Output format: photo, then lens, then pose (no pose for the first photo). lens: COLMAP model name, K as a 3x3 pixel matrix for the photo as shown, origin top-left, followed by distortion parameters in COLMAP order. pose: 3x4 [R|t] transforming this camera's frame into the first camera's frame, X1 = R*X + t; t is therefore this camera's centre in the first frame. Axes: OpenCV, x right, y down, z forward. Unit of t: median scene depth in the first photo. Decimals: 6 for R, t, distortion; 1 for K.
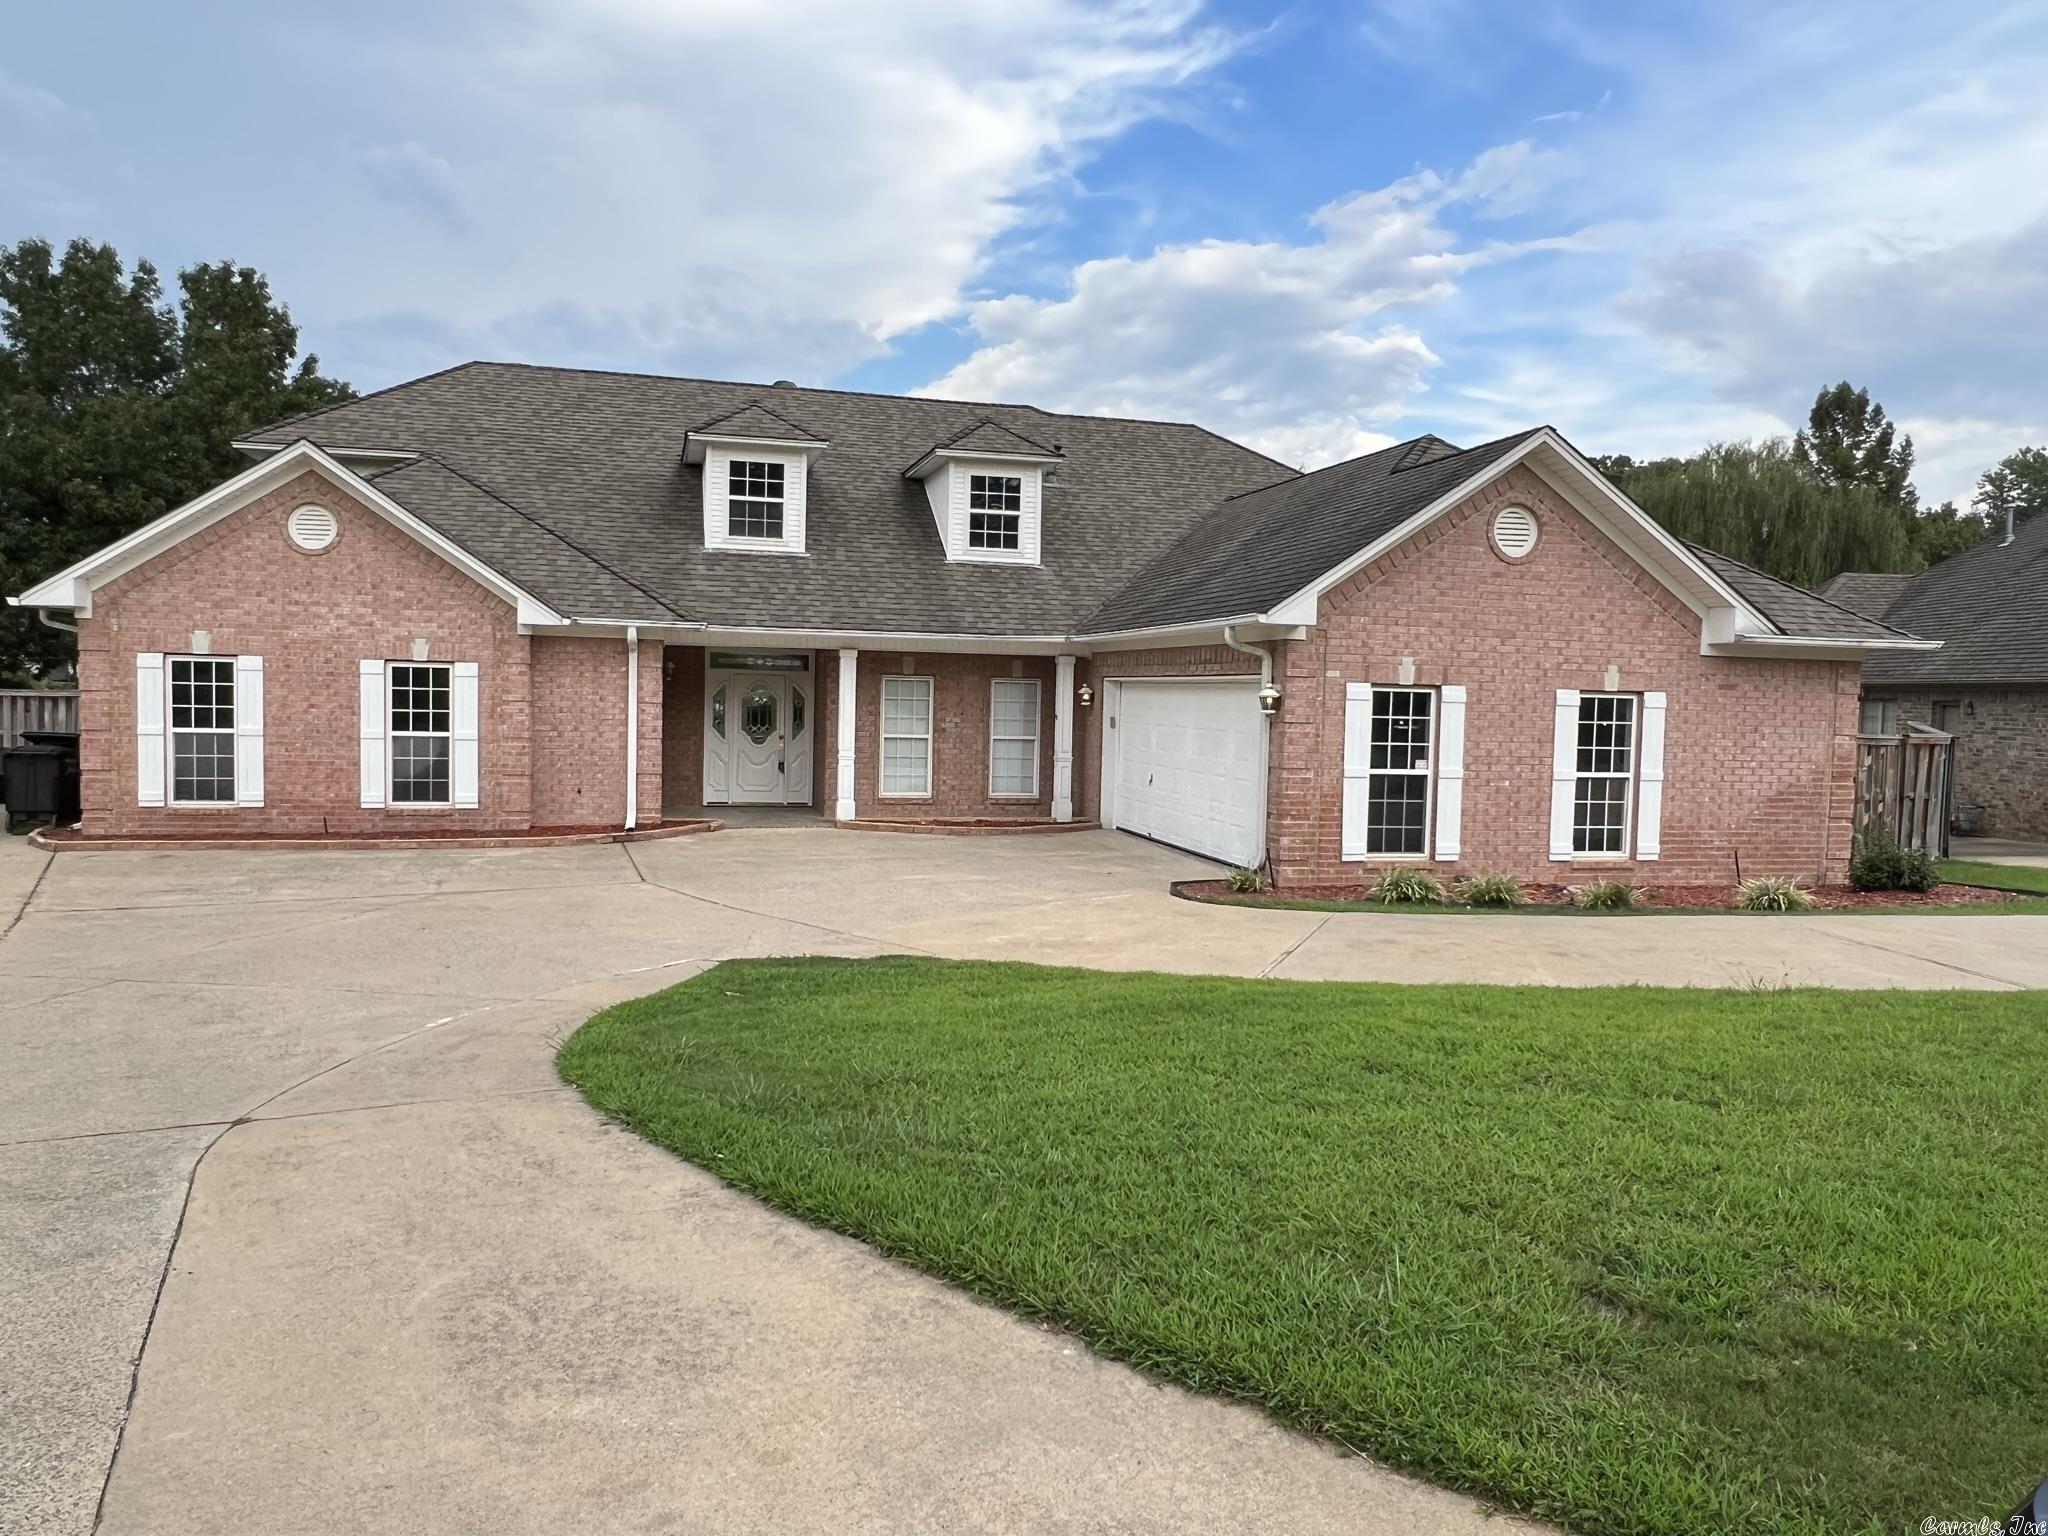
lens RADIAL K [[1371.5, 0, 1021.0], [0, 1371.5, 766.8], [0, 0, 1]] dist [0.000368, 0.000515]
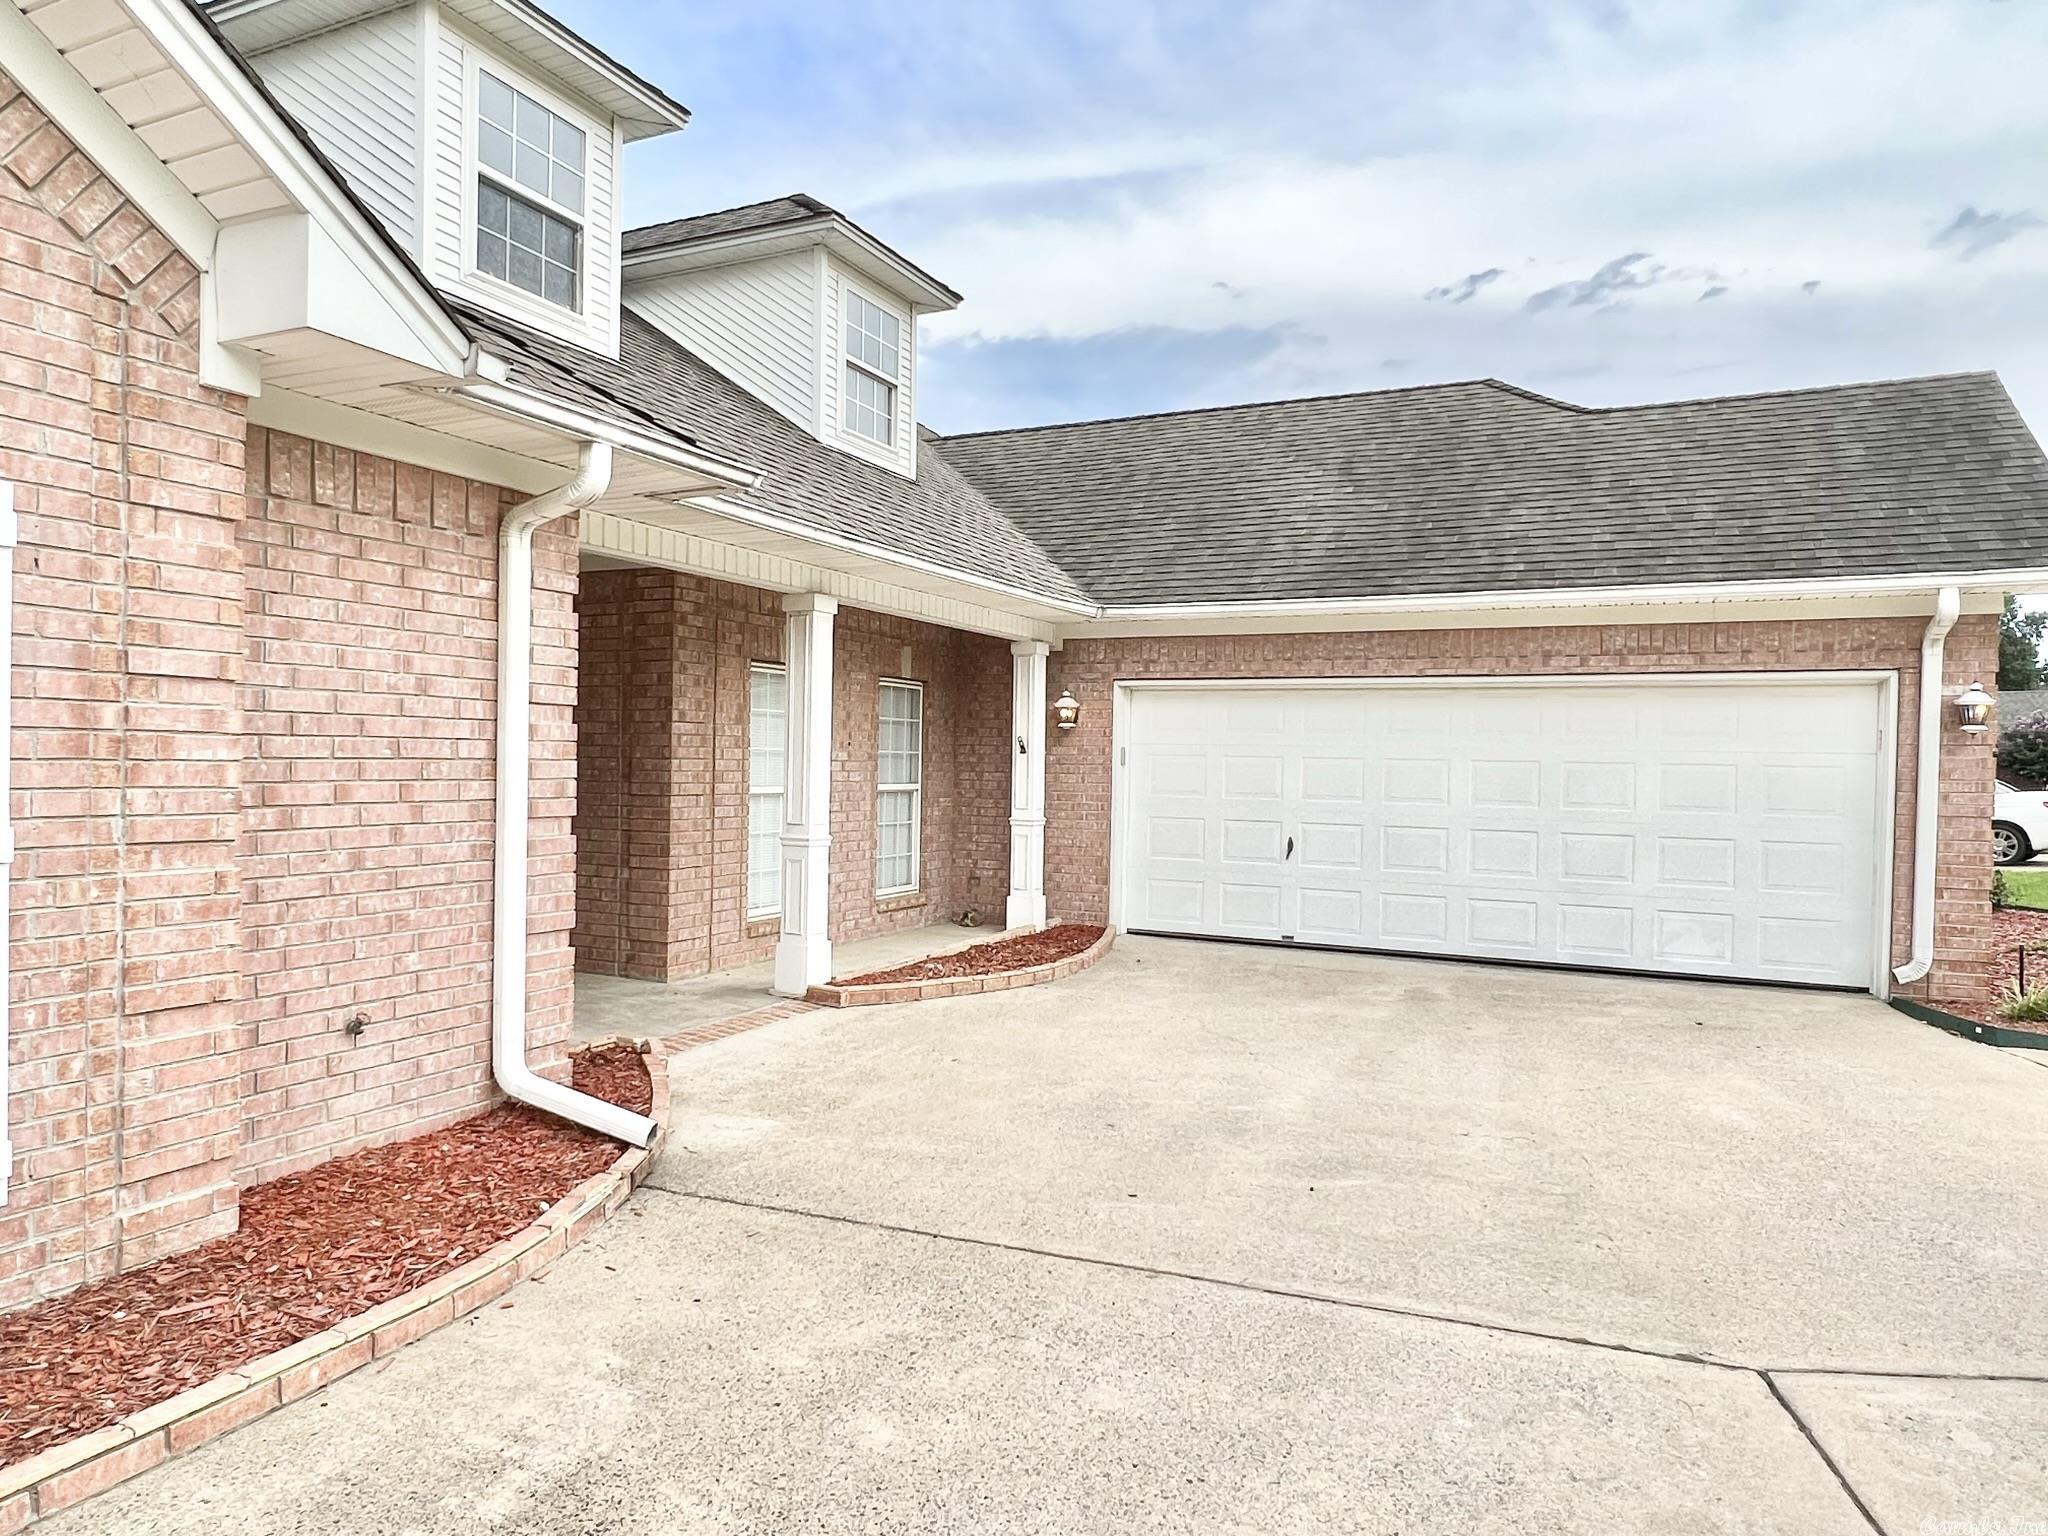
lens RADIAL K [[1282.9, 0, 1024.6], [0, 1282.9, 772.8], [0, 0, 1]] dist [-0.008017, -0.001137]
pose [[0.633463, -0.020204, 0.773509, -0.663572], [0.041726, 0.999096, -0.008075, -0.037486], [-0.772647, 0.037390, 0.633734, 1.137584]]
